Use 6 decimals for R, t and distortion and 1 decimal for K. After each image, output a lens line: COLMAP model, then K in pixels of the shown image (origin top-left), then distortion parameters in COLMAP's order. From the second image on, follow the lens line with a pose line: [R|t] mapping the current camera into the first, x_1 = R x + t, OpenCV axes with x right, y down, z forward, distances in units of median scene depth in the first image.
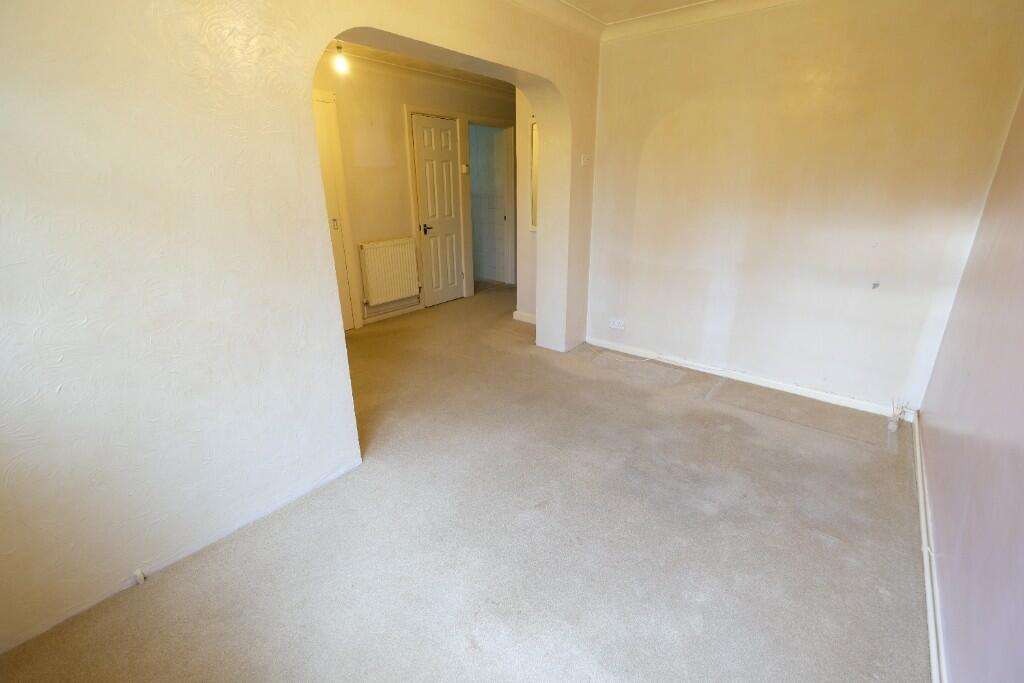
lens RADIAL K [[448.9, 0, 515.0], [0, 448.9, 338.2], [0, 0, 1]] dist [-0.001845, -0.000767]
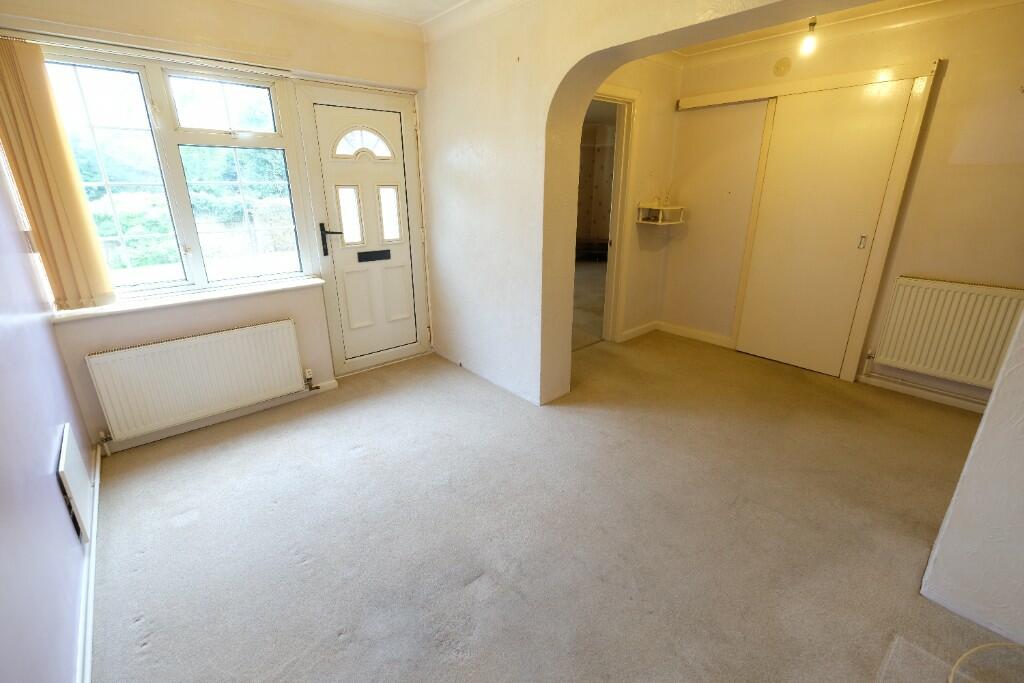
lens RADIAL K [[448.9, 0, 515.9], [0, 448.9, 337.9], [0, 0, 1]] dist [-0.001845, -0.000767]
pose [[-0.182670, 0.325182, -0.927841, 0.802599], [-0.318267, 0.873347, 0.368743, -0.347013], [0.930235, 0.362660, -0.056040, 0.932701]]
